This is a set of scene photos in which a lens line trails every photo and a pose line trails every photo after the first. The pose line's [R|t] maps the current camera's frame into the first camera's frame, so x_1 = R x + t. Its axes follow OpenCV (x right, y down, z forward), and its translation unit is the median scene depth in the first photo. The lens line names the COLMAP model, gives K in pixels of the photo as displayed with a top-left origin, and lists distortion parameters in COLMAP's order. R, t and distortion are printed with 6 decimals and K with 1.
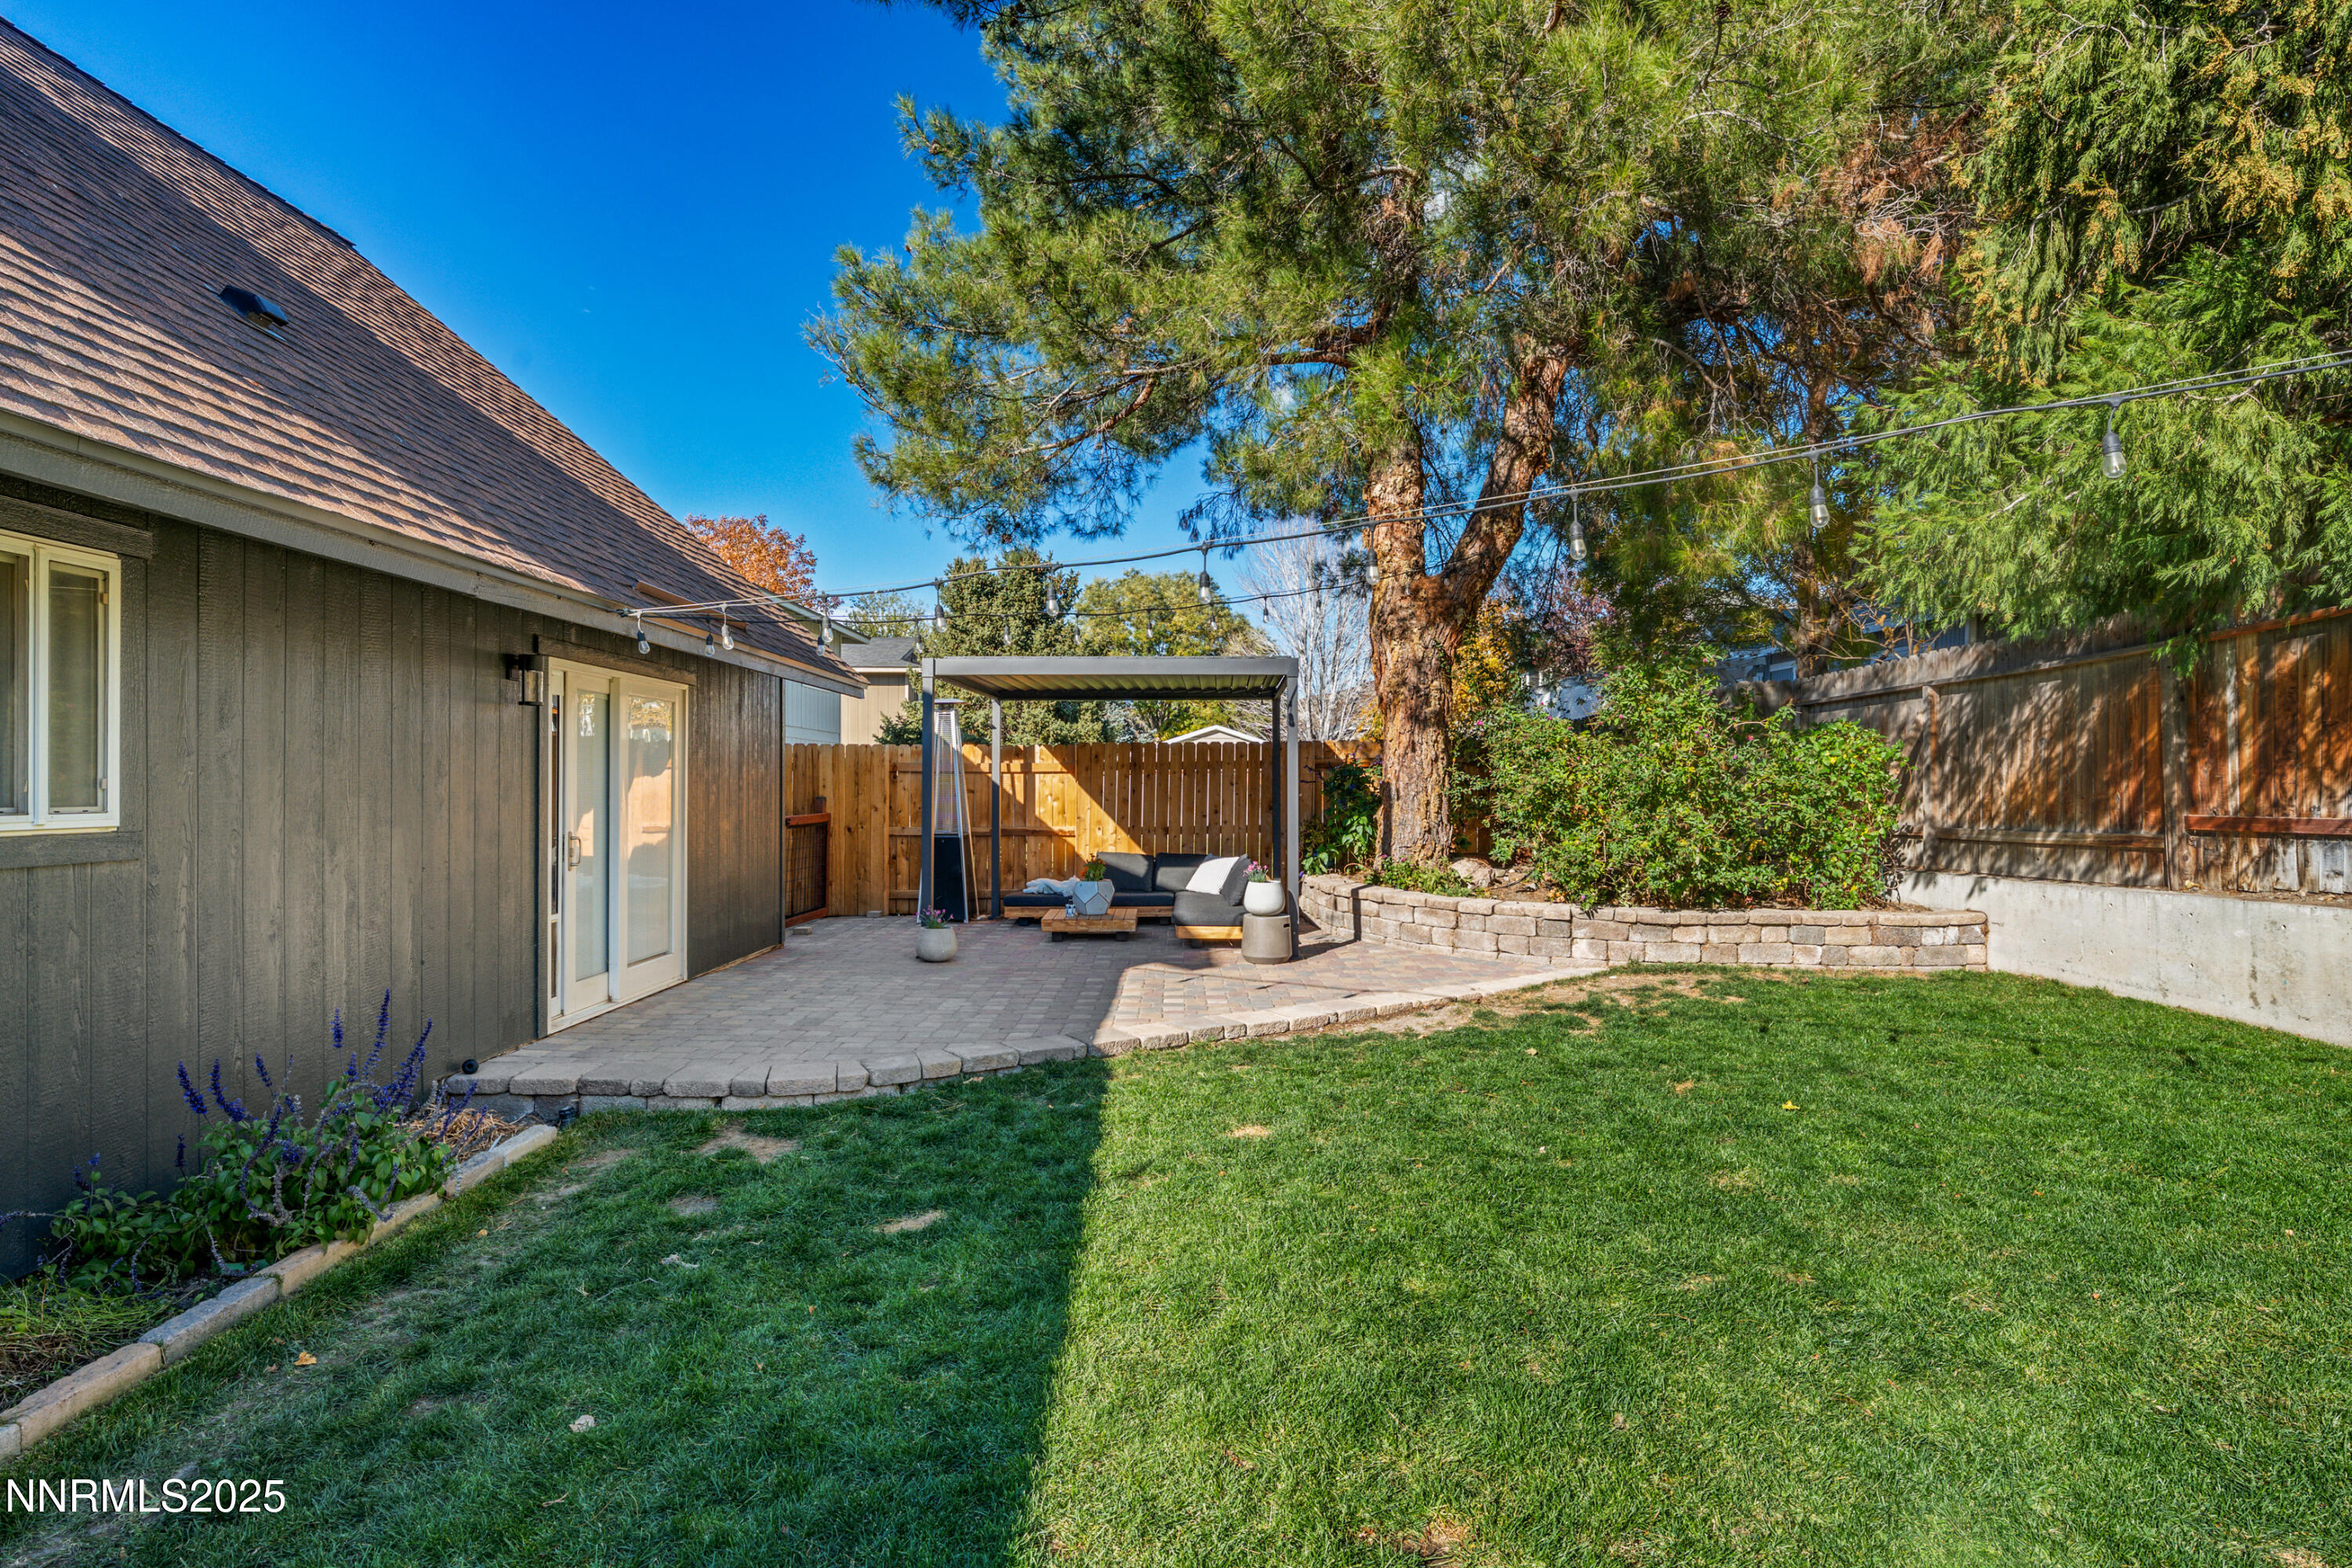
lens RADIAL K [[1195.2, 0, 1167.4], [0, 1195.2, 787.8], [0, 0, 1]] dist [-0.003733, -0.000192]
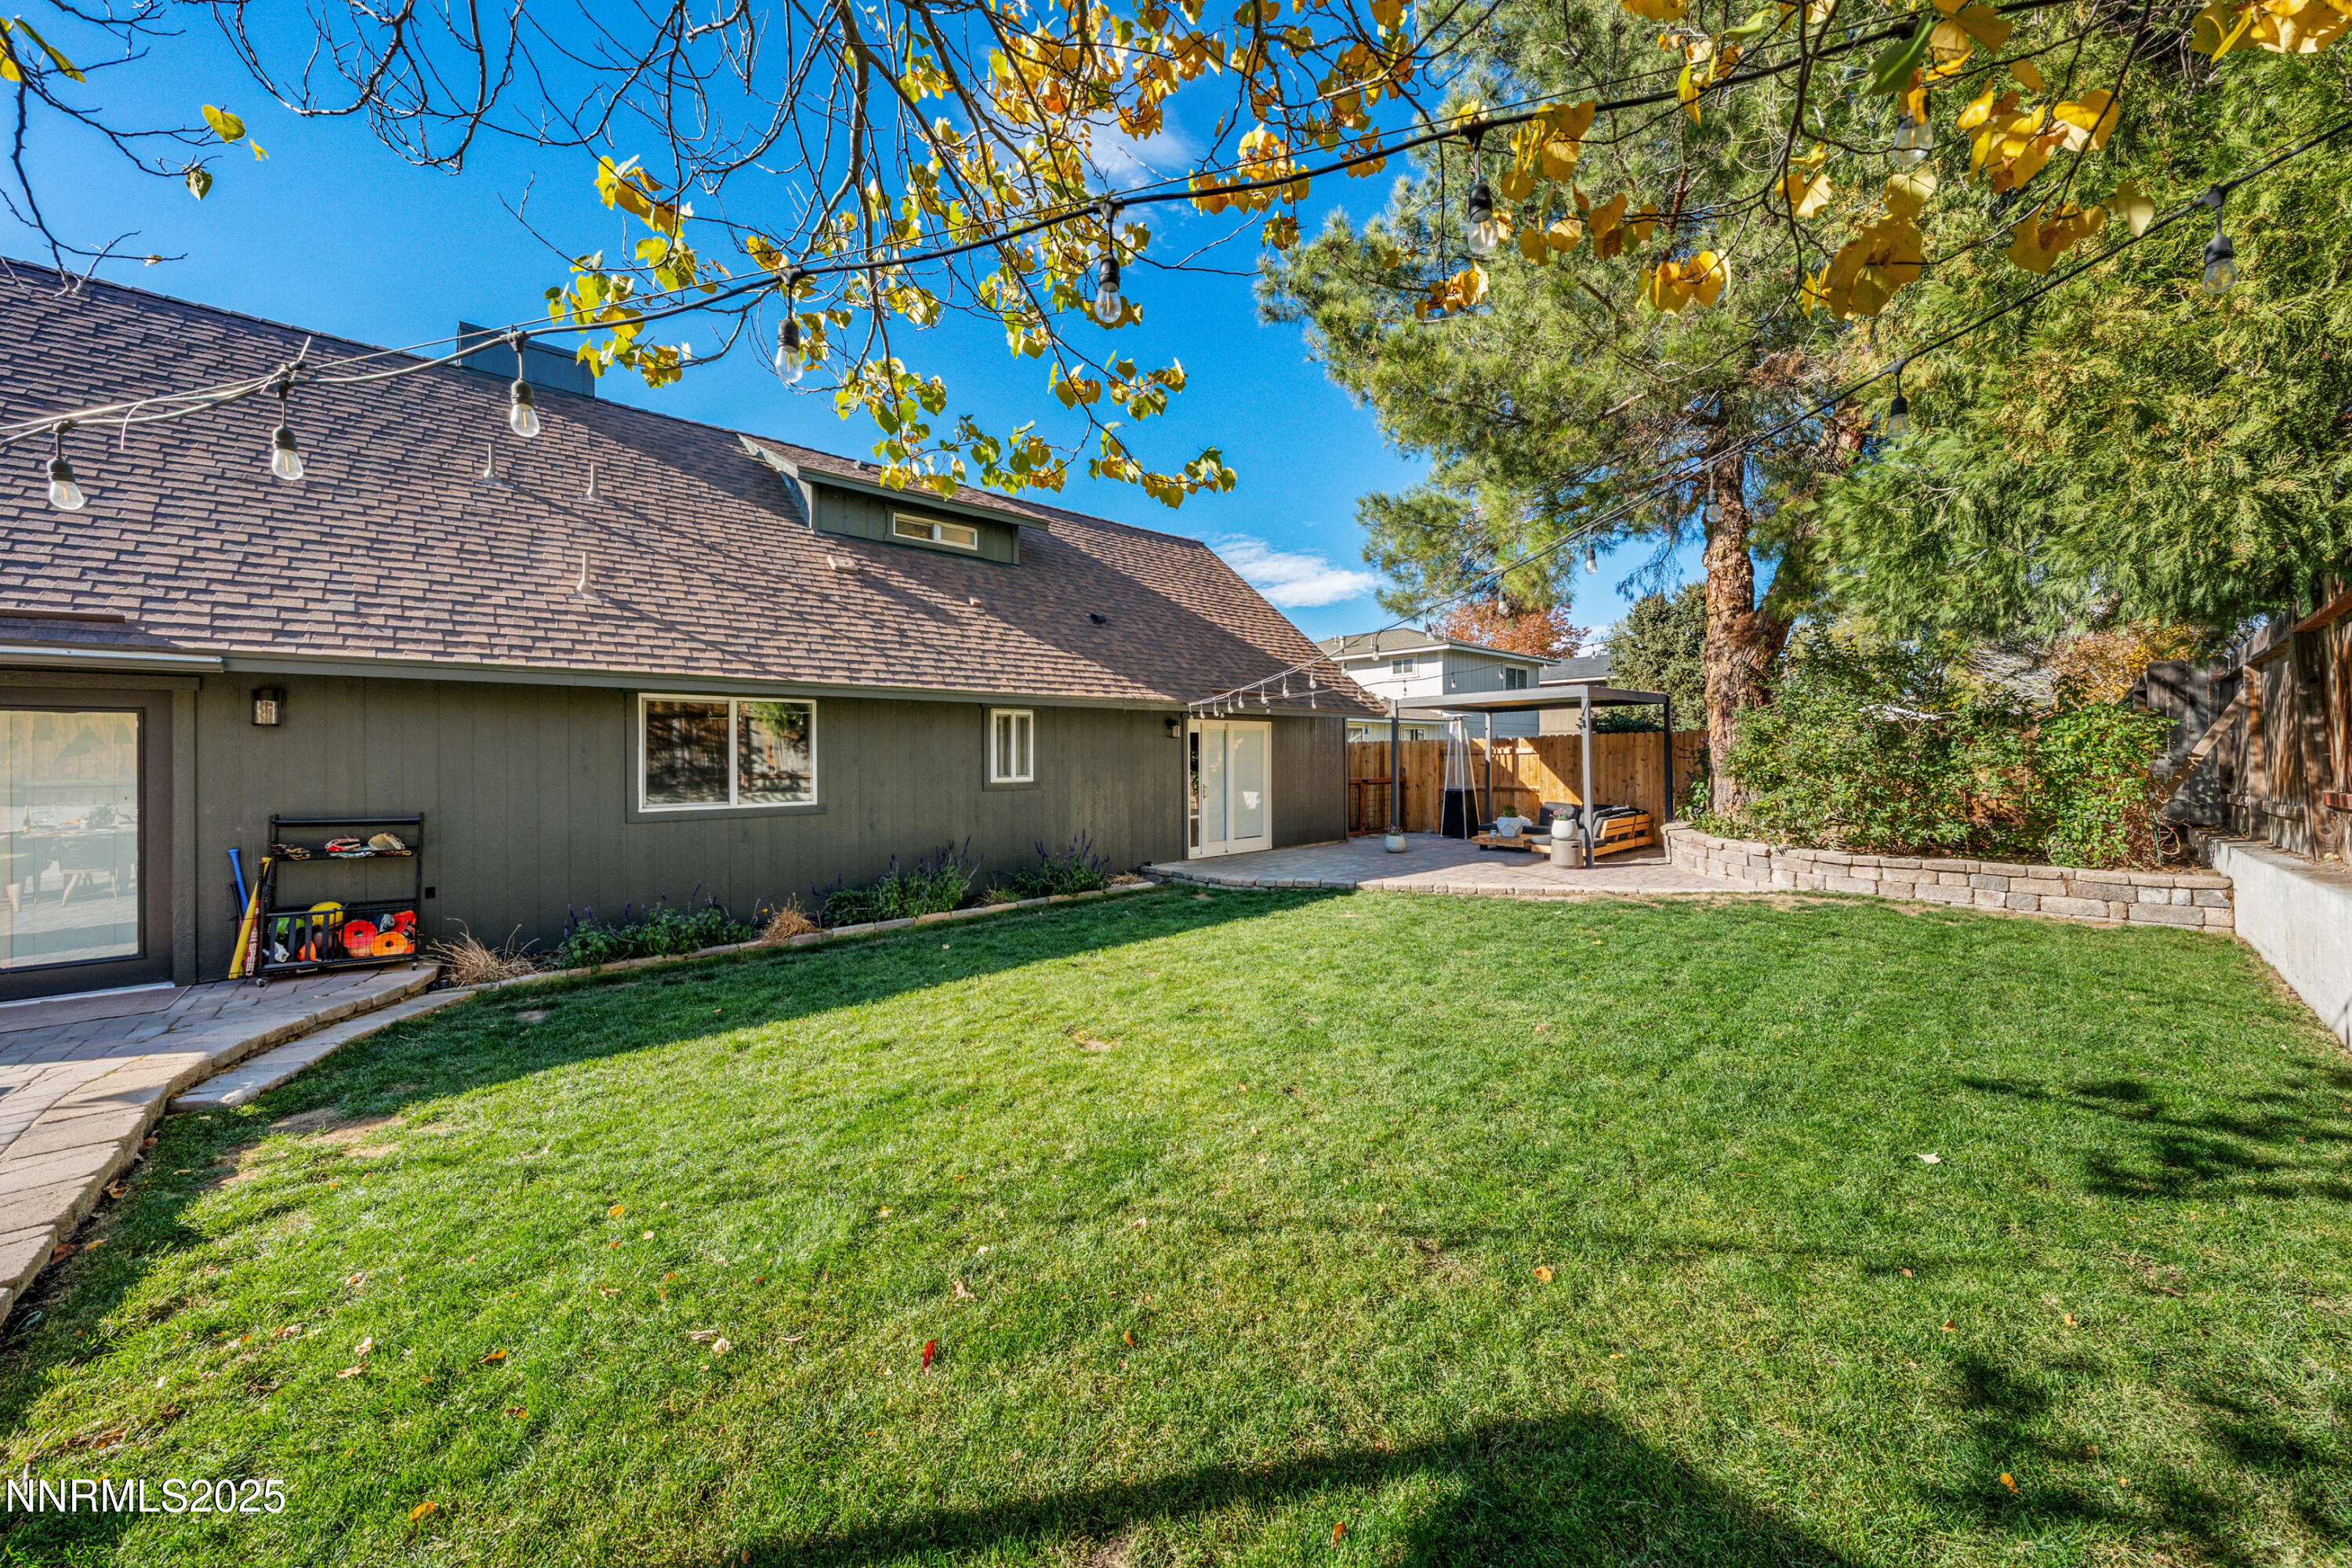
lens RADIAL K [[810.6, 0, 1190.4], [0, 810.6, 752.6], [0, 0, 1]] dist [-0.004948, 0.000212]
pose [[0.686060, -0.013780, -0.727415, 0.473767], [0.009820, 0.999905, -0.009680, -0.009584], [0.727479, -0.000503, 0.686130, -0.147136]]
